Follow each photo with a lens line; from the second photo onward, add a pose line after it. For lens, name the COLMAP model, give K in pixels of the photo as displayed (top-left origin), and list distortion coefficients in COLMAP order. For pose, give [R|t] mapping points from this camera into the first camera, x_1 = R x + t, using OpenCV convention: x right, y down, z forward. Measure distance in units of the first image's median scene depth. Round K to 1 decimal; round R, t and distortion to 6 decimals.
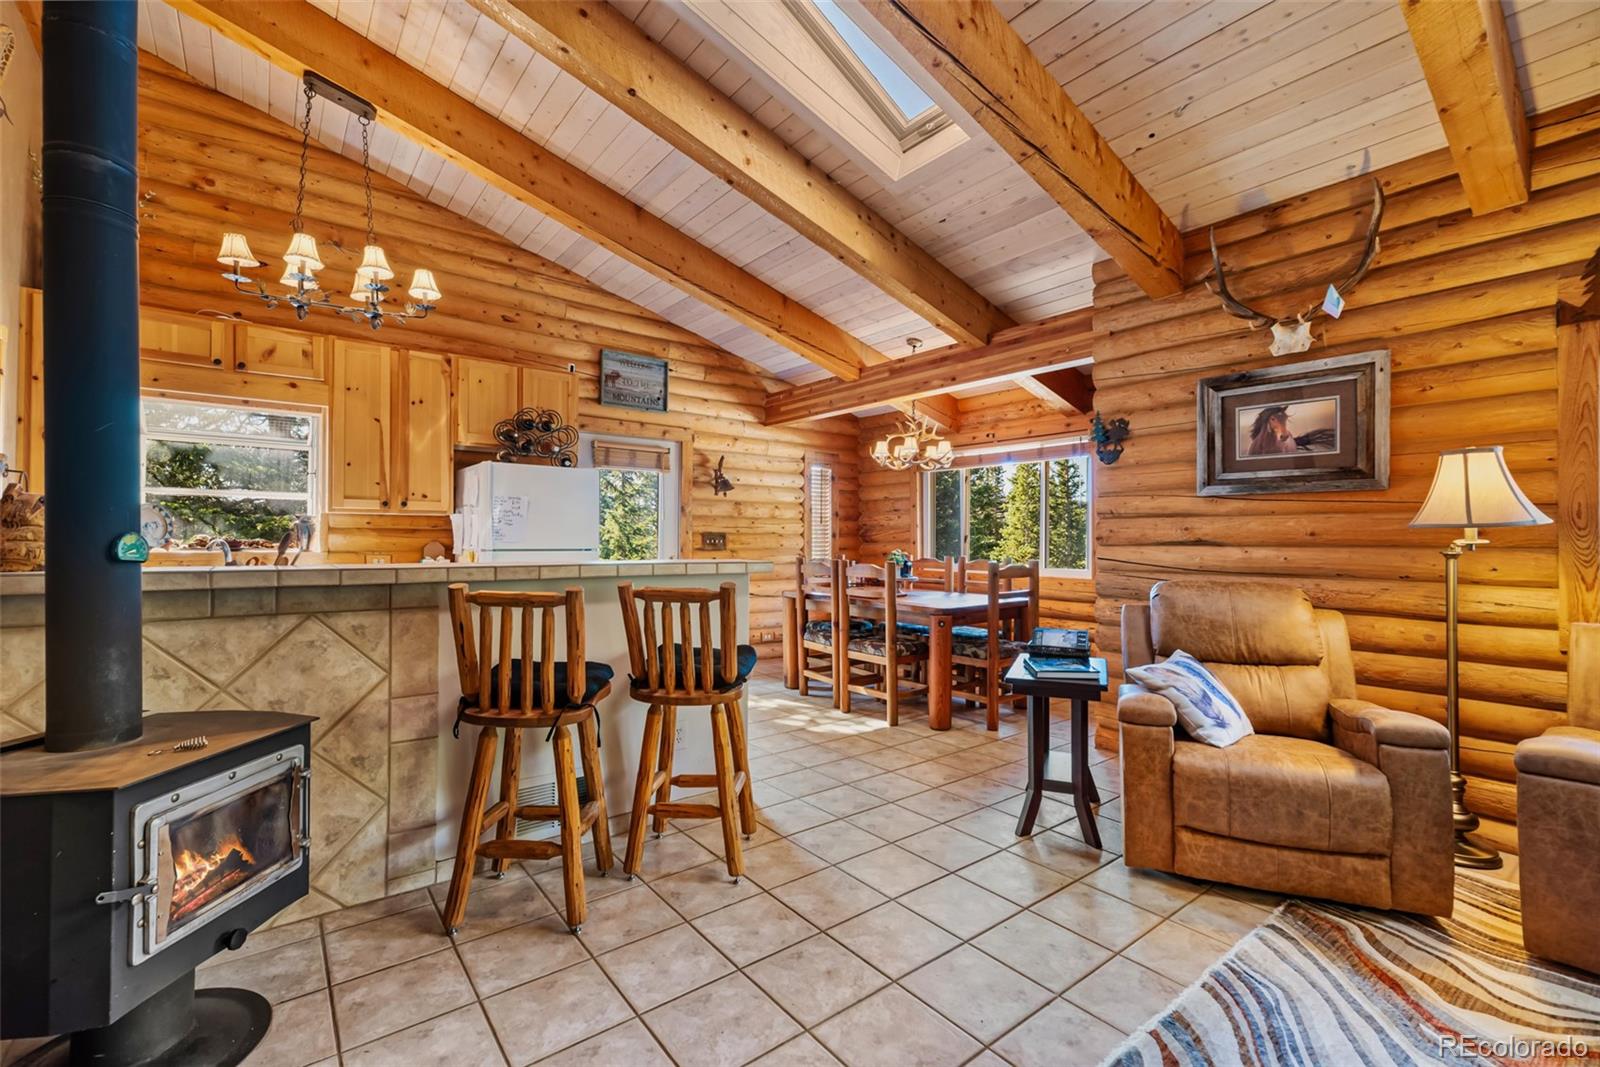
lens RADIAL K [[691.2, 0, 798.0], [0, 691.2, 534.1], [0, 0, 1]] dist [0.008246, 0.000298]
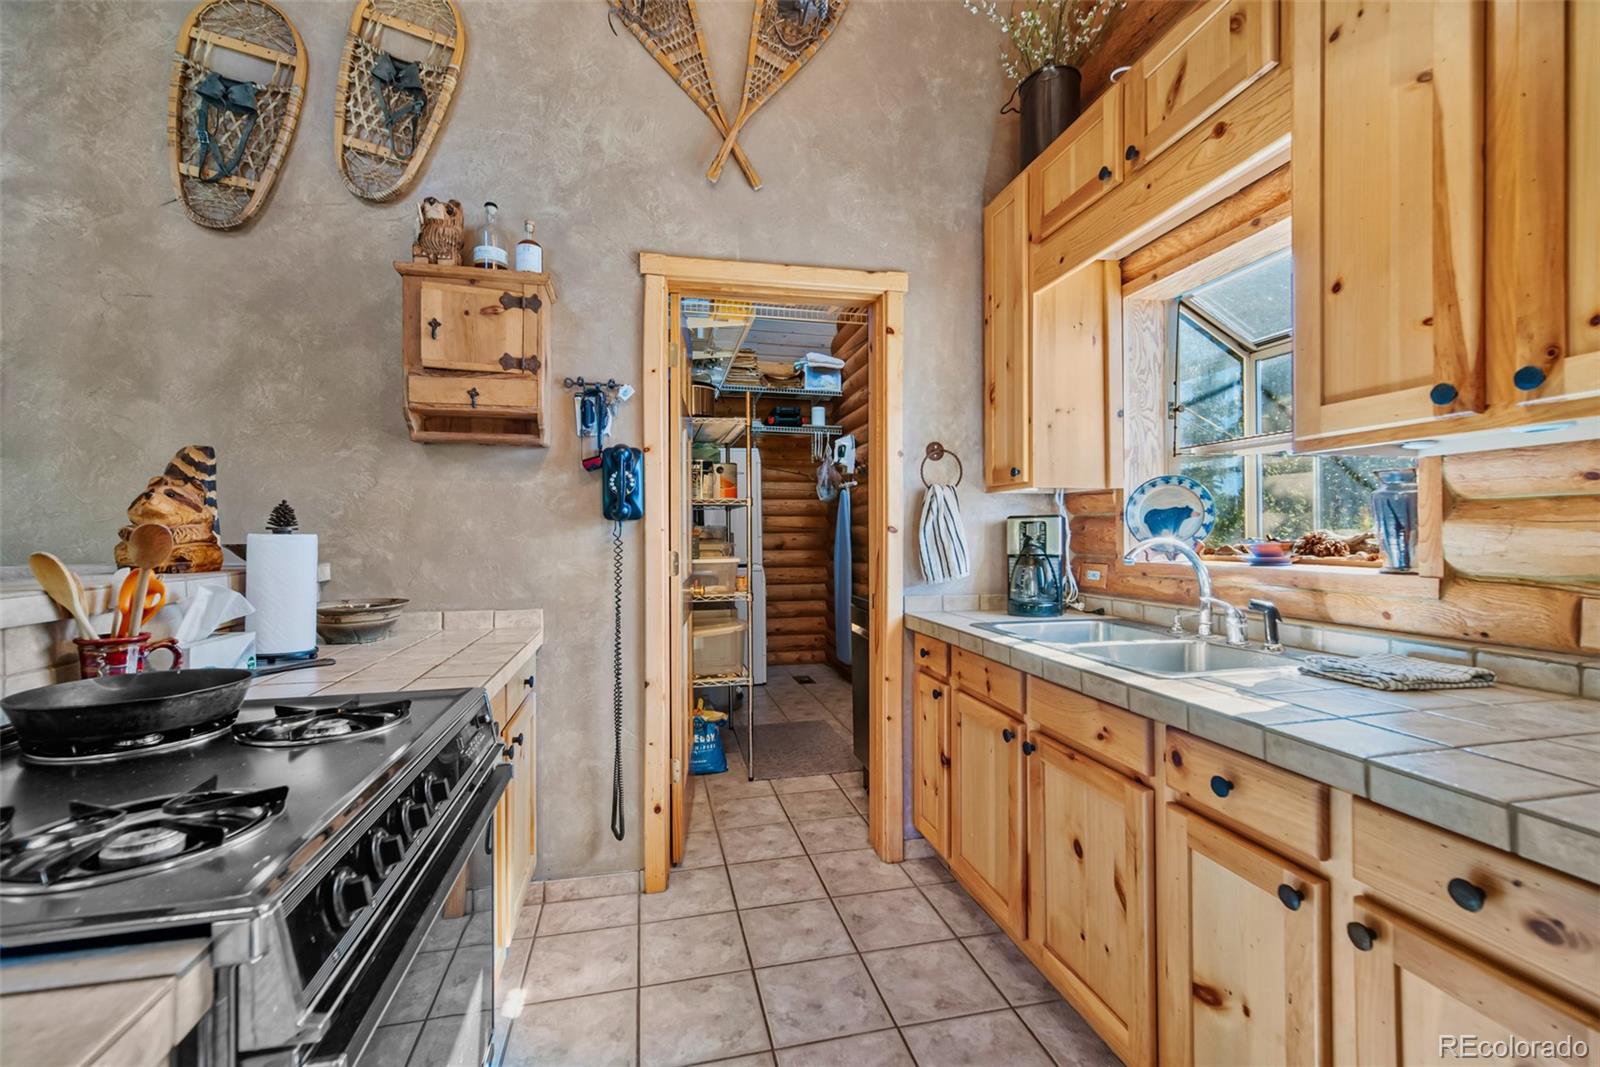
lens RADIAL K [[685.3, 0, 800.7], [0, 685.3, 531.7], [0, 0, 1]] dist [0.008233, -0.000056]
pose [[-0.417301, -0.007462, -0.908737, -0.252742], [0.004719, 0.999935, -0.010378, 0.007609], [0.908756, -0.008619, -0.417239, 0.824977]]
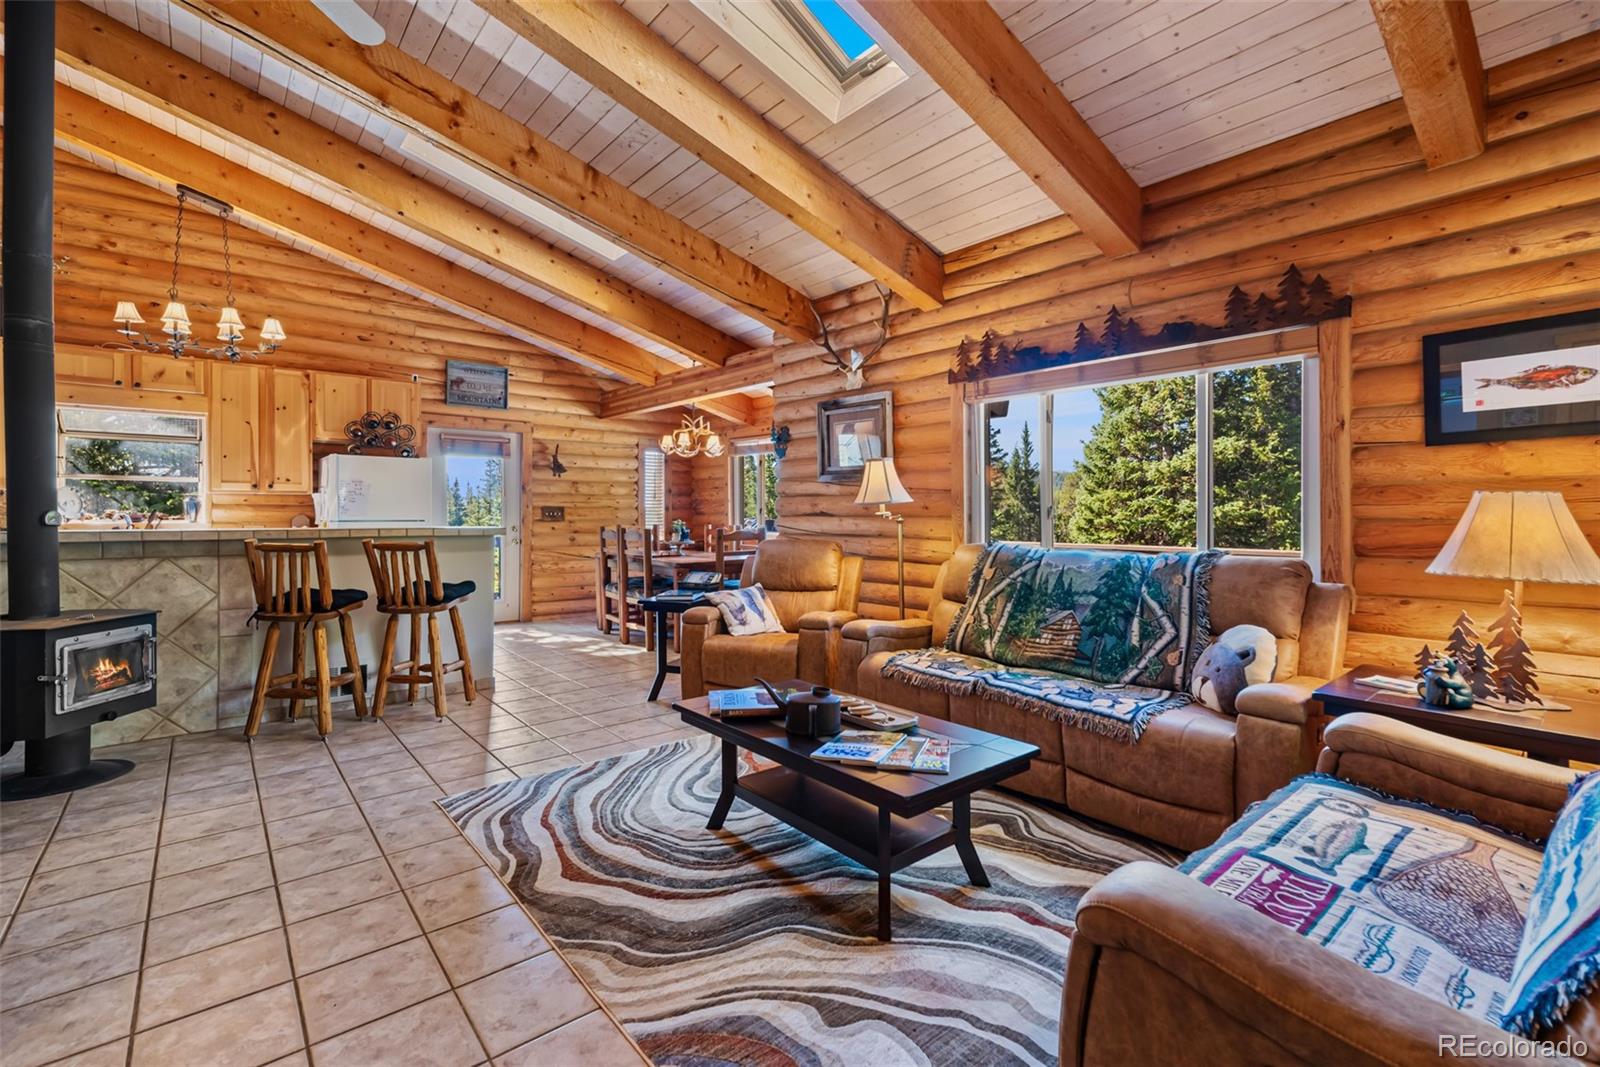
lens RADIAL K [[714.7, 0, 805.8], [0, 714.7, 513.6], [0, 0, 1]] dist [0.008891, 0.000247]
pose [[0.999179, -0.002486, 0.040437, 0.366645], [0.002052, 0.999940, 0.010754, -0.003762], [-0.040461, -0.010662, 0.999124, -0.378830]]
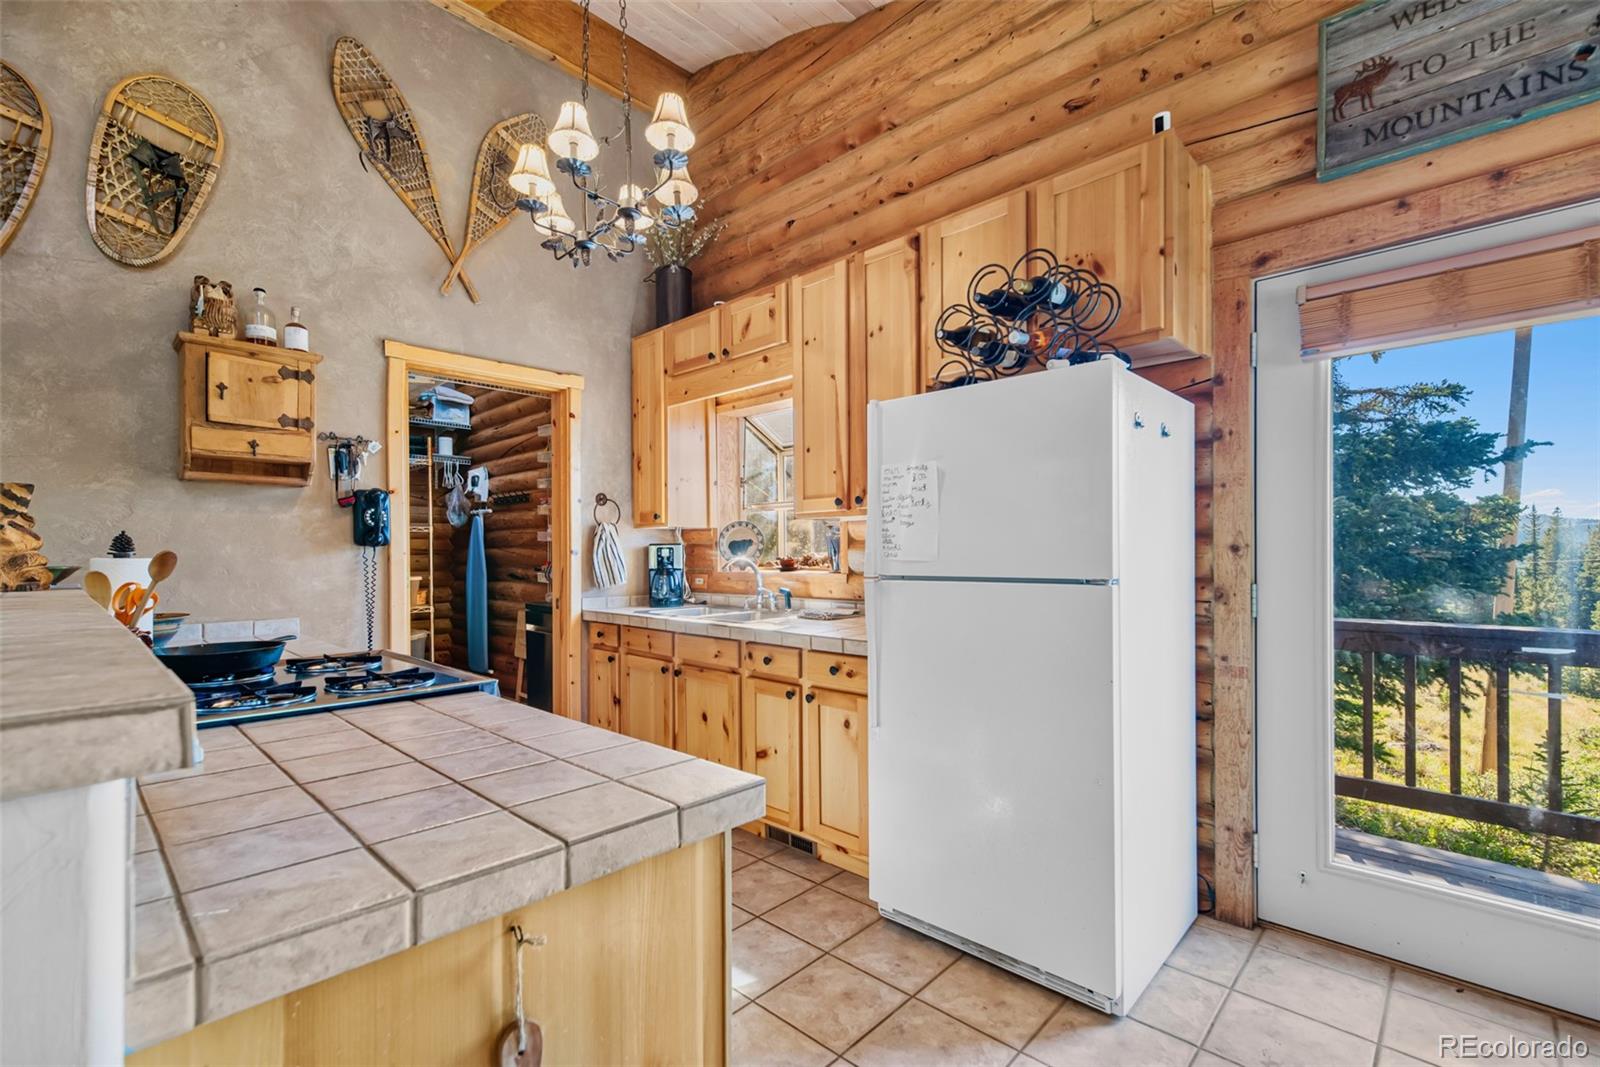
lens RADIAL K [[700.4, 0, 778.0], [0, 700.4, 558.5], [0, 0, 1]] dist [0.003671, 0.000568]
pose [[0.134188, 0.001179, -0.990955, 0.050936], [0.011730, 0.999927, 0.002778, 0.007715], [0.990886, -0.011997, 0.134165, 0.788609]]
